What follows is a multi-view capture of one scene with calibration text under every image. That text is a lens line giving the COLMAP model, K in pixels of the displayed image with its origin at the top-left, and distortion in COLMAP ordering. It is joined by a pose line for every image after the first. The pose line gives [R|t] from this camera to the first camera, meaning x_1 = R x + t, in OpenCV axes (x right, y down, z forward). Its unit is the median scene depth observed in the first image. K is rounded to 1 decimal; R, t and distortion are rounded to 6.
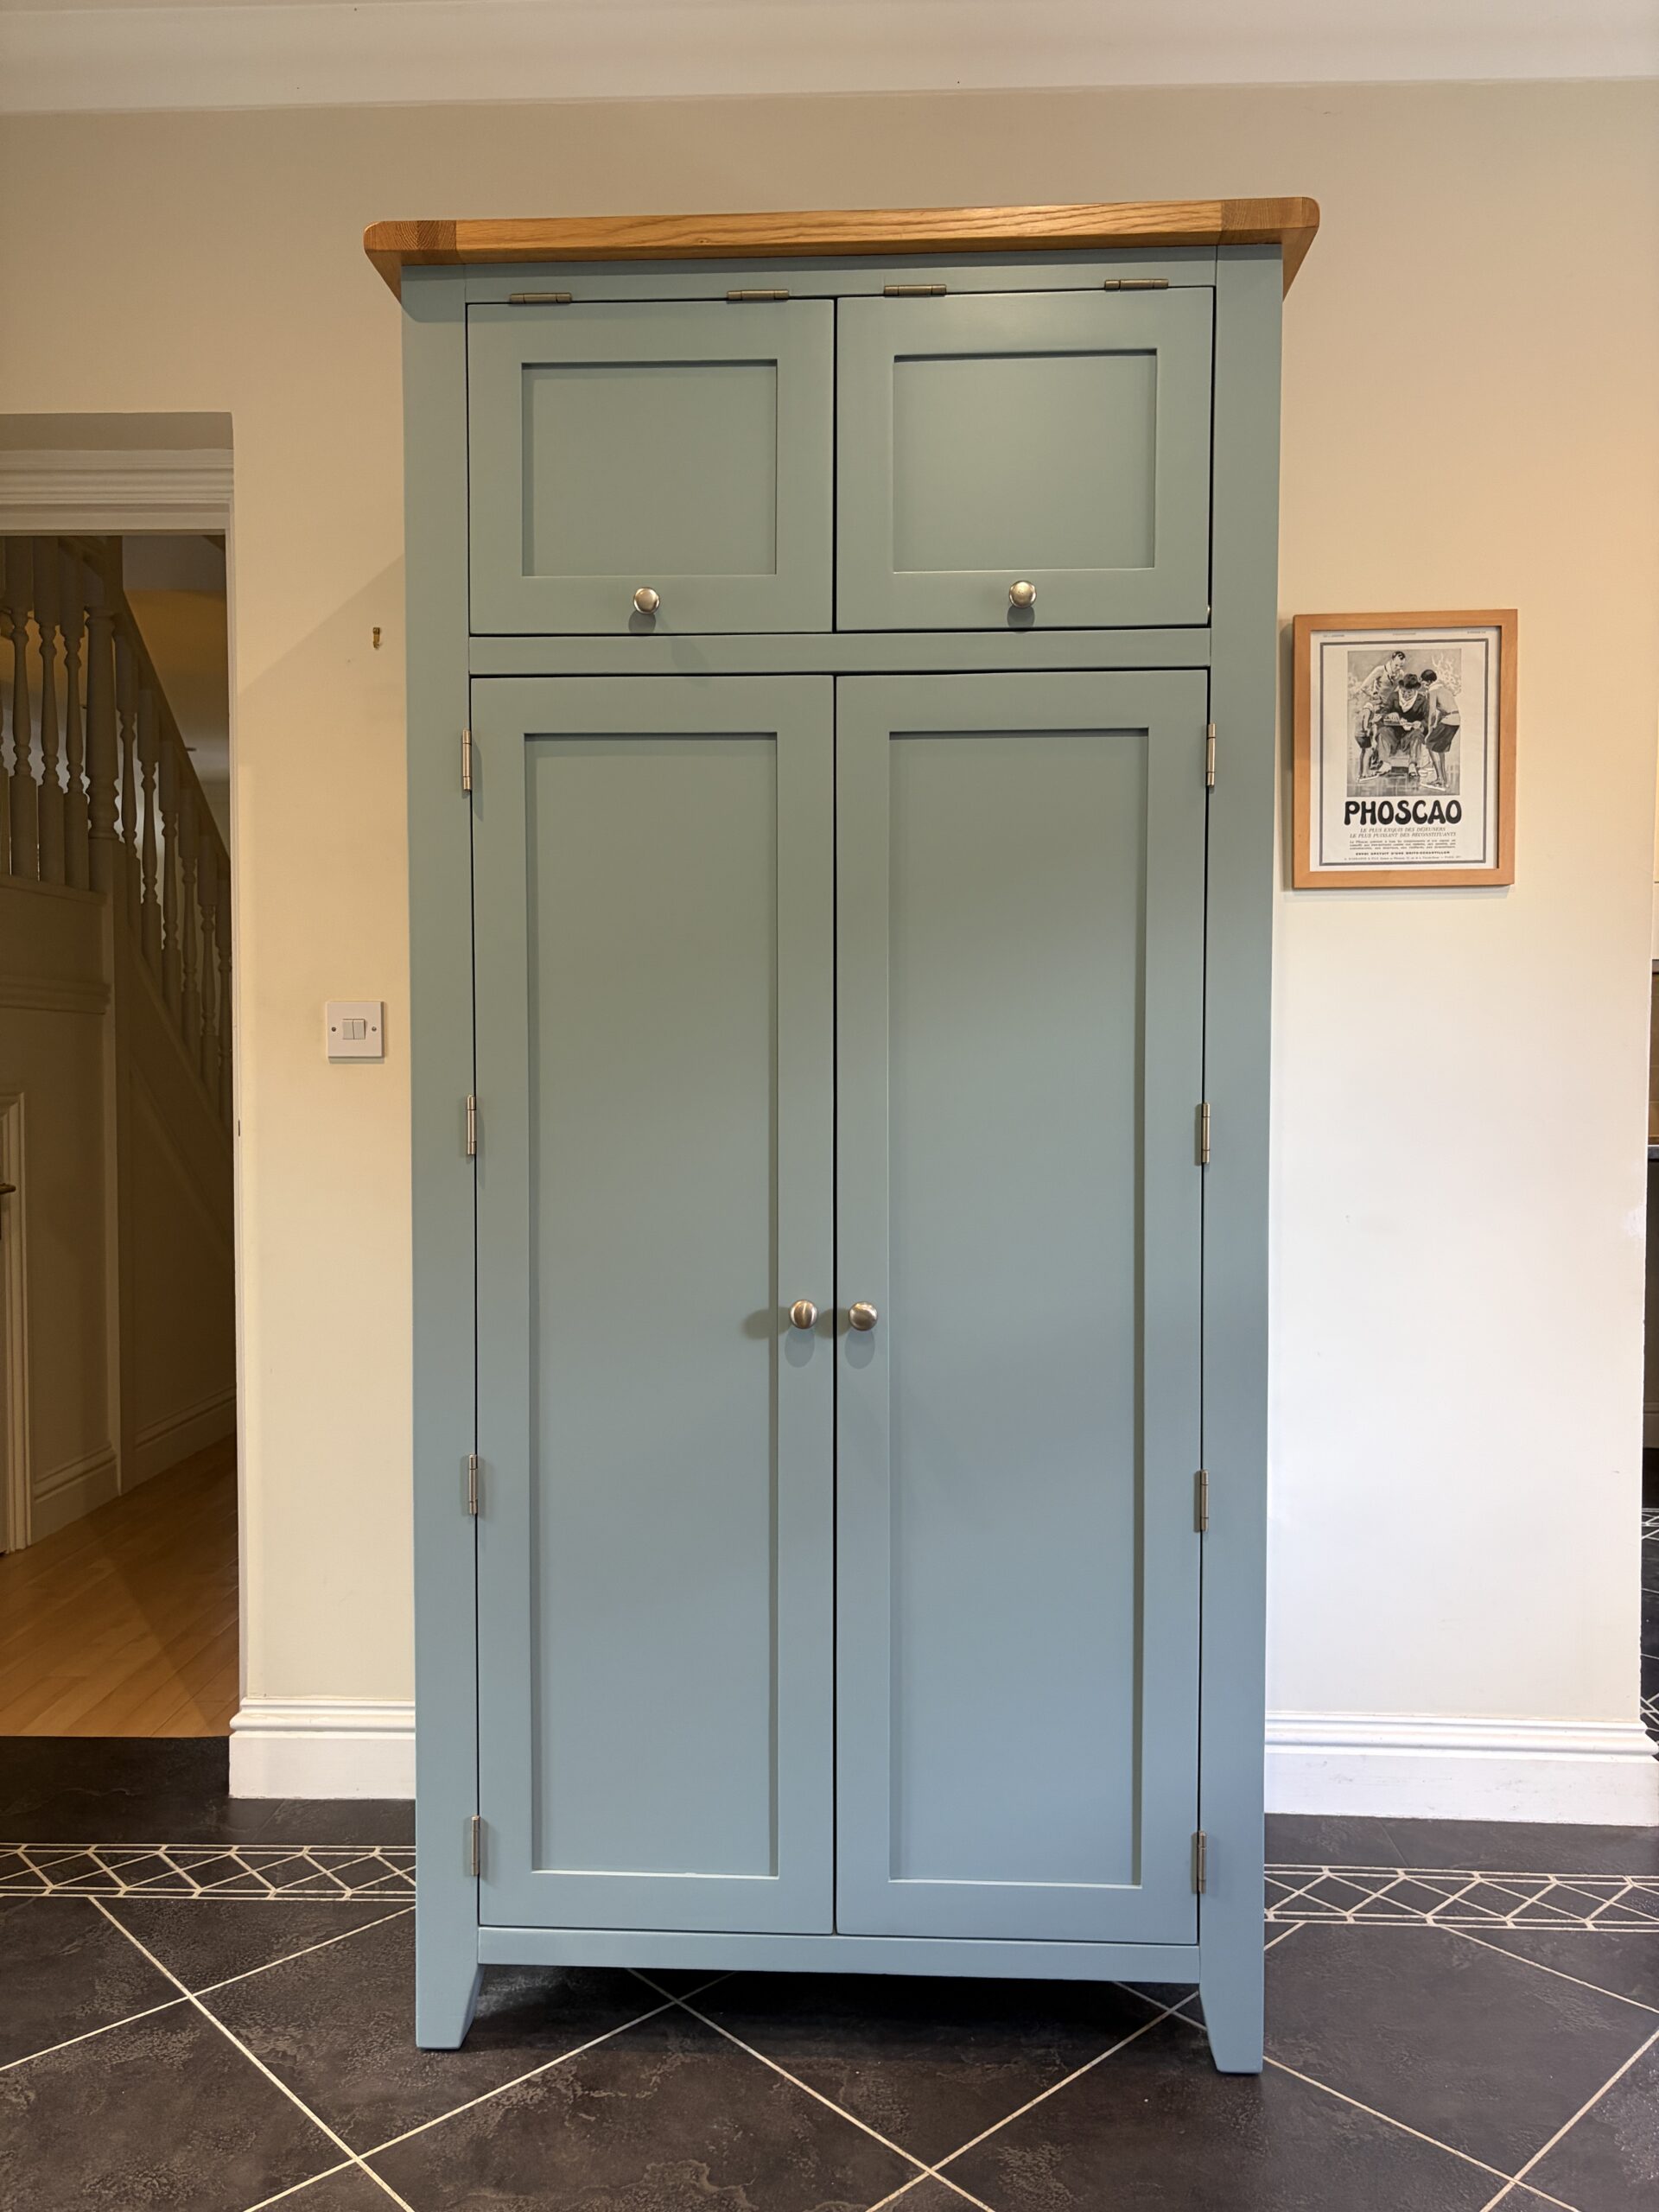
lens RADIAL K [[1666.5, 0, 824.8], [0, 1666.5, 1100.2], [0, 0, 1]] dist [0.035010, -0.038696]
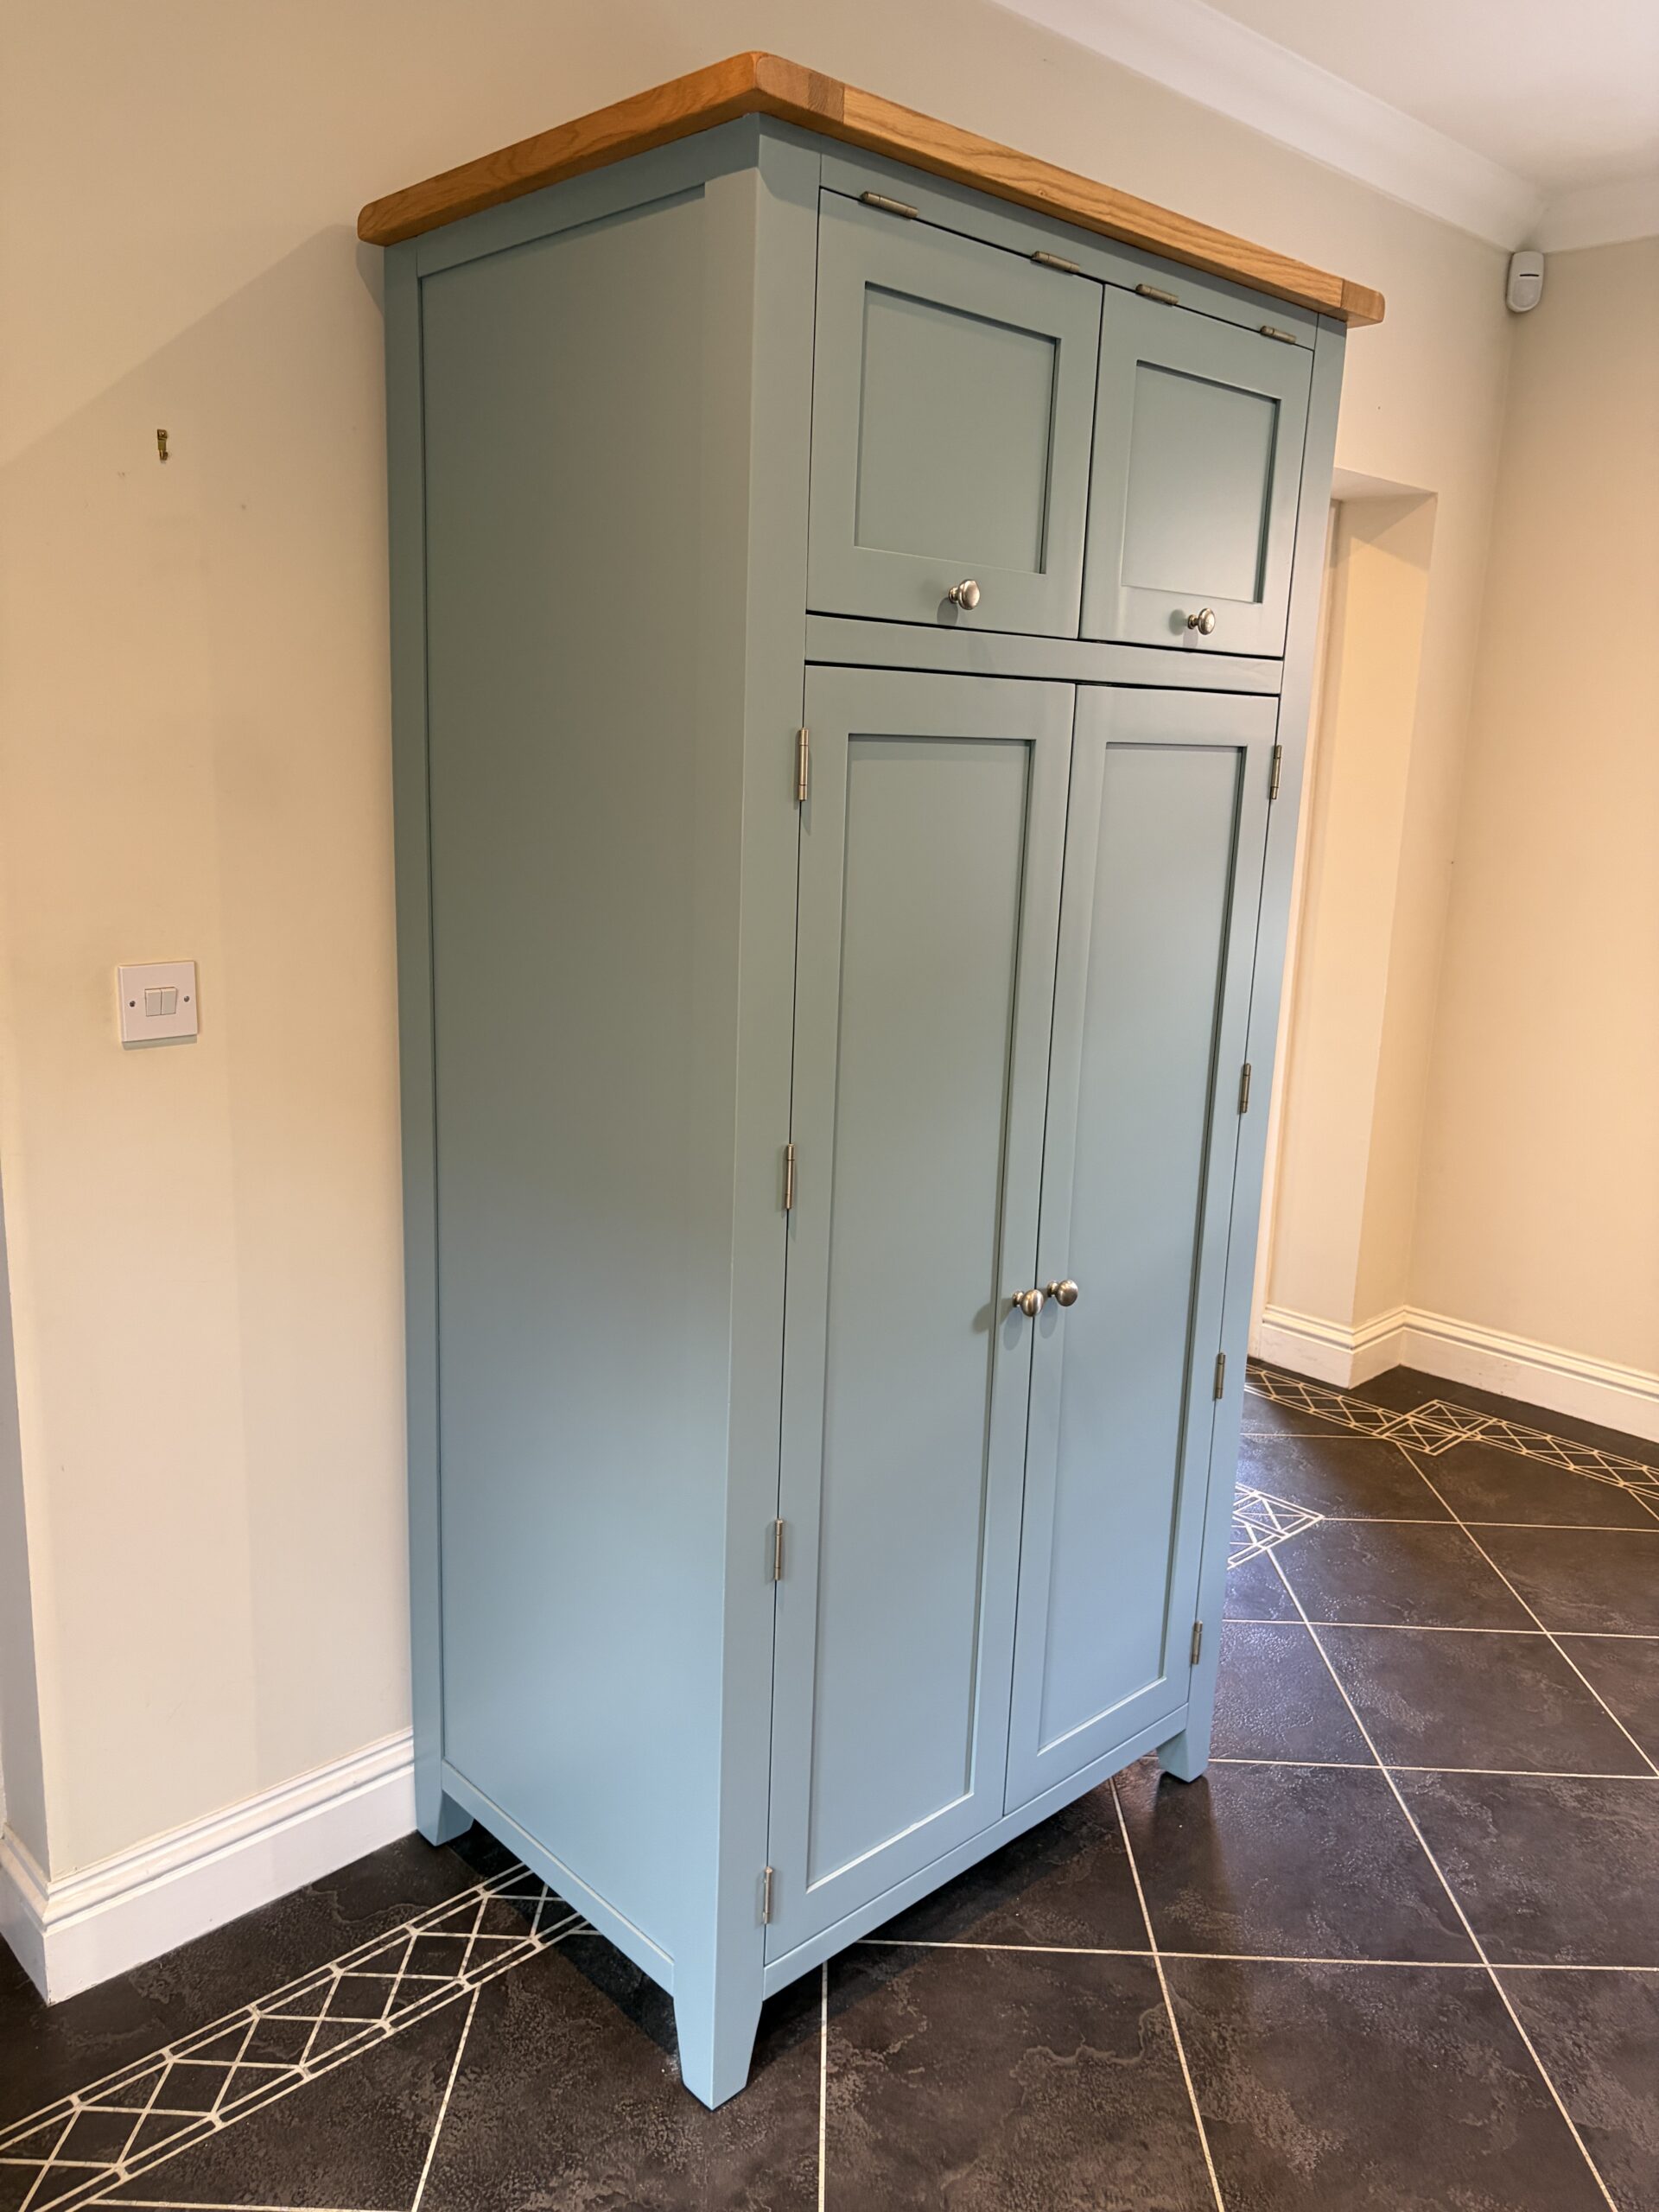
lens RADIAL K [[1666.5, 0, 823.2], [0, 1666.5, 1090.7], [0, 0, 1]] dist [0.035010, -0.038696]
pose [[0.695451, -0.128662, 0.706961, -0.626872], [-0.010415, 0.981931, 0.188951, -0.151544], [-0.718498, -0.138769, 0.681545, 0.293888]]
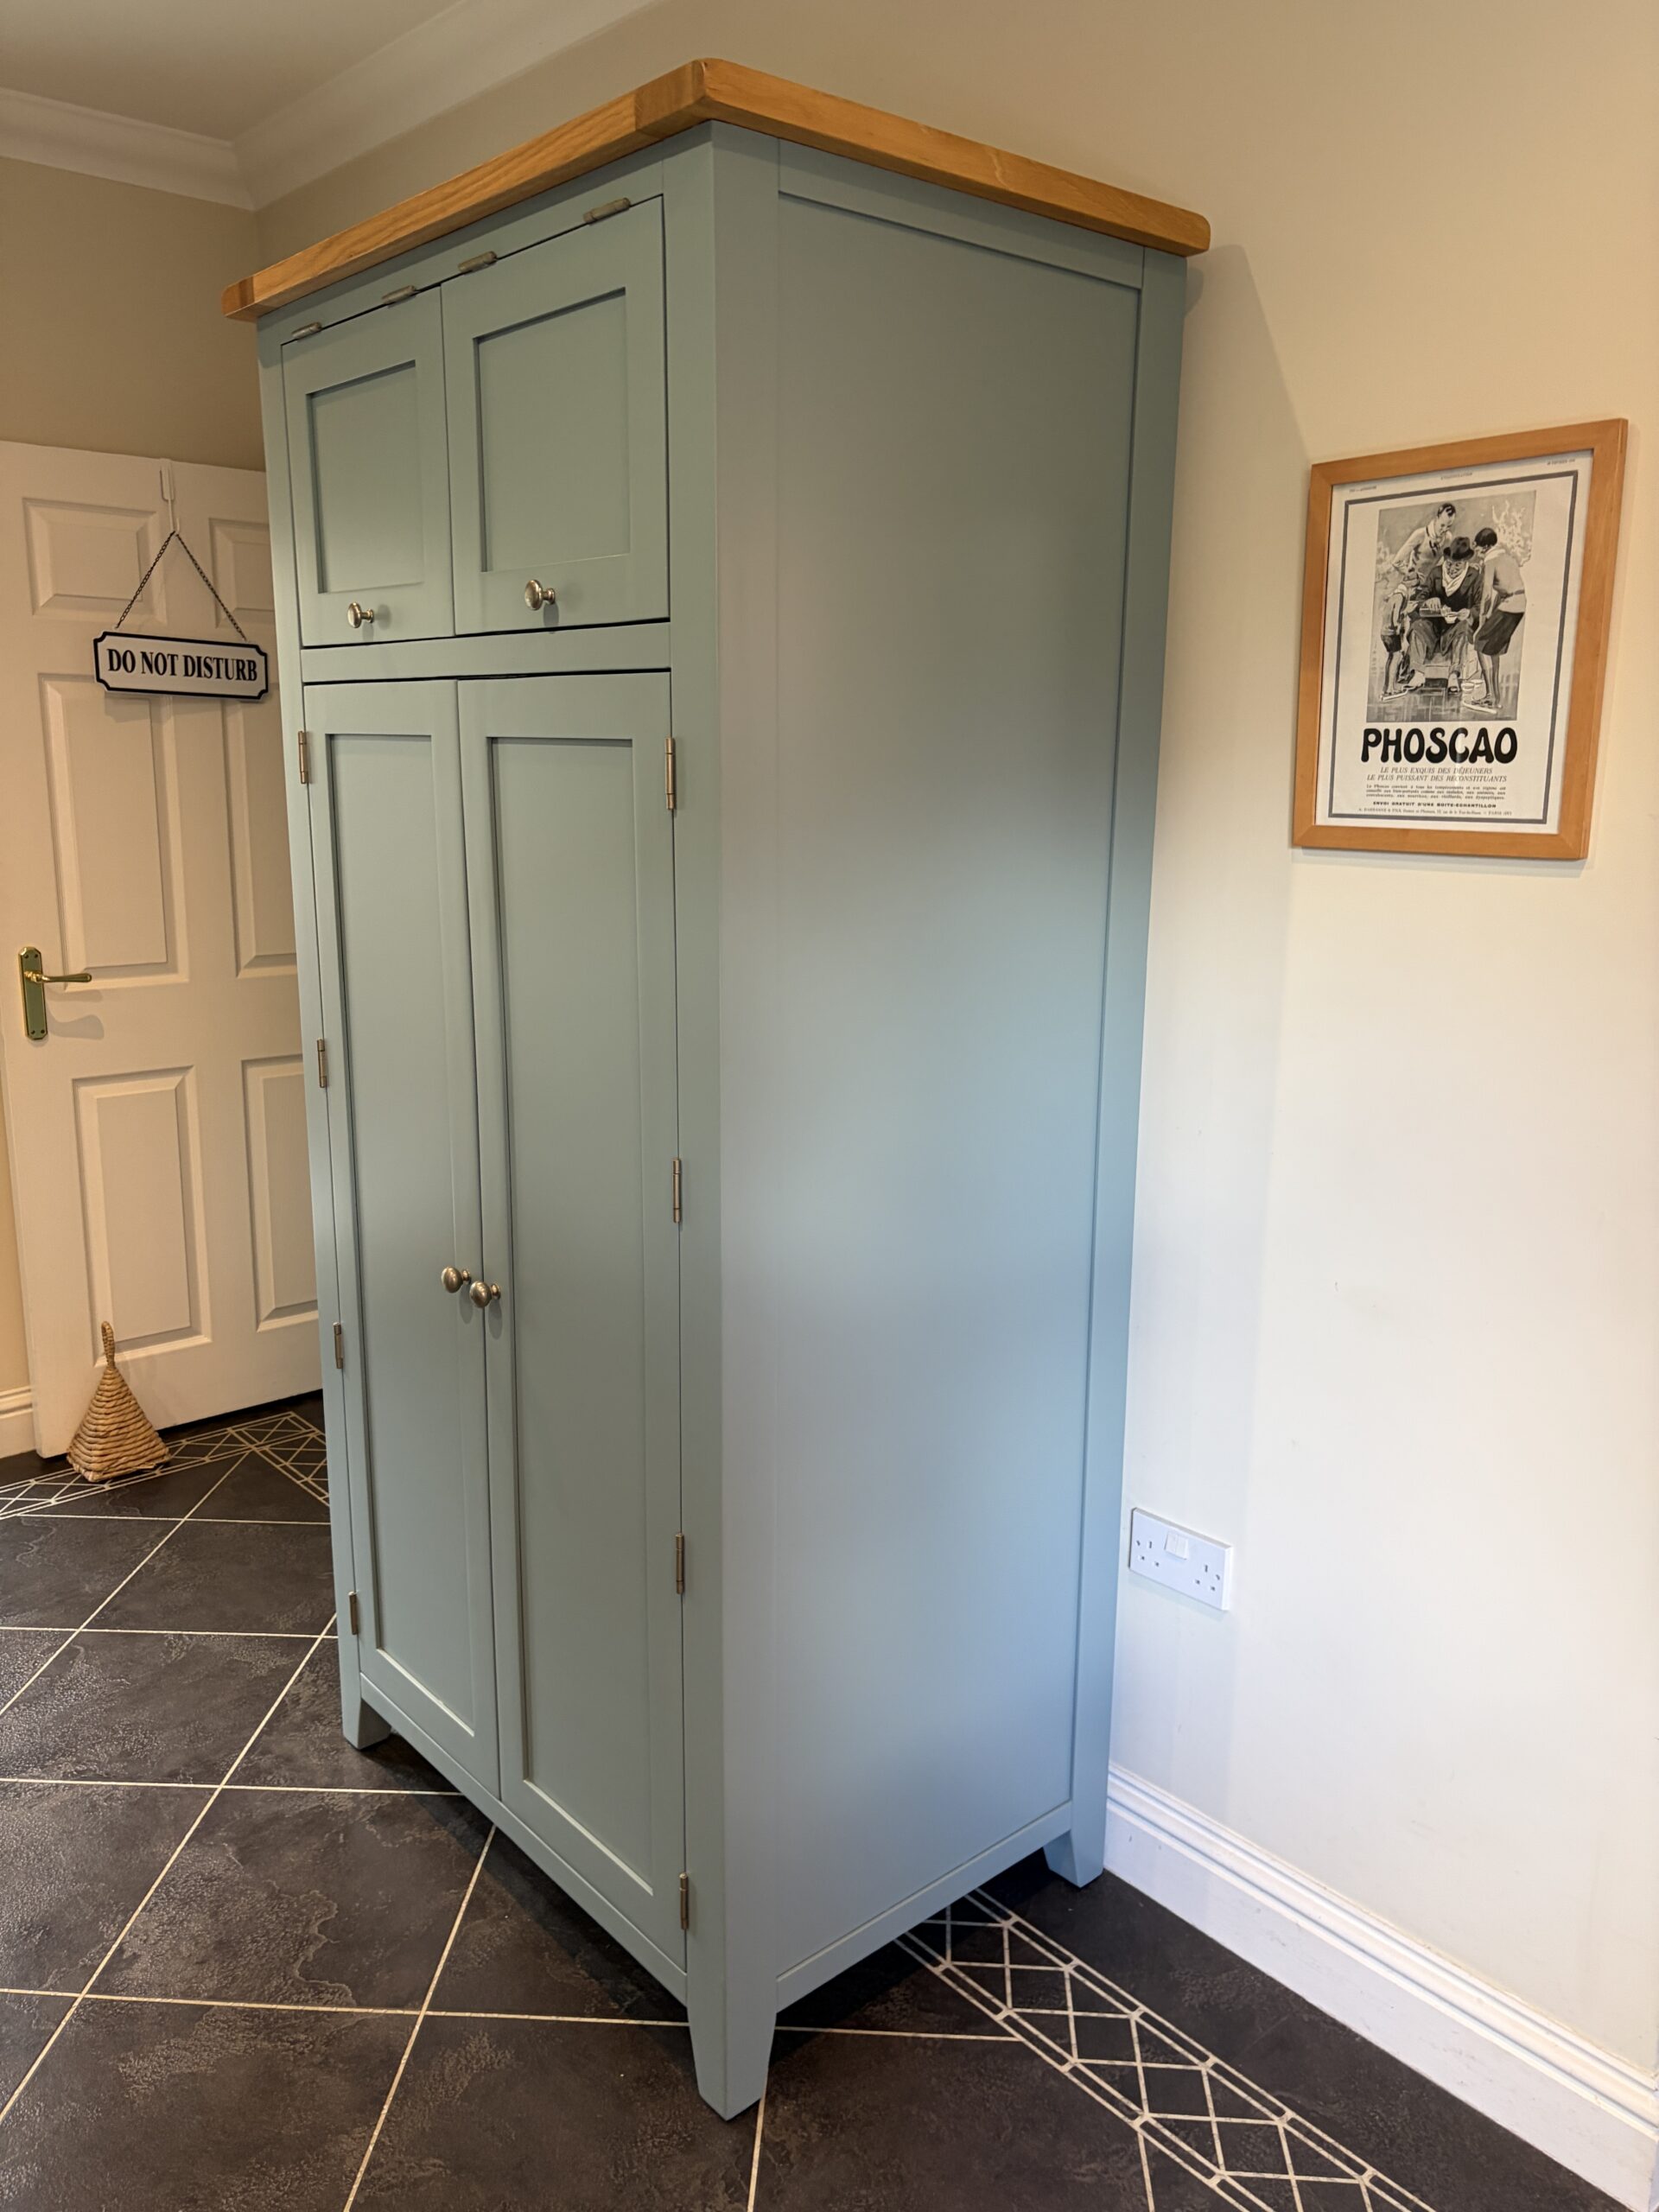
lens RADIAL K [[1666.5, 0, 807.7], [0, 1666.5, 1104.4], [0, 0, 1]] dist [0.035010, -0.038696]
pose [[0.692797, 0.158270, -0.703551, 0.678965], [-0.030431, 0.981166, 0.190756, -0.150912], [0.720491, -0.110745, 0.684564, 0.321101]]
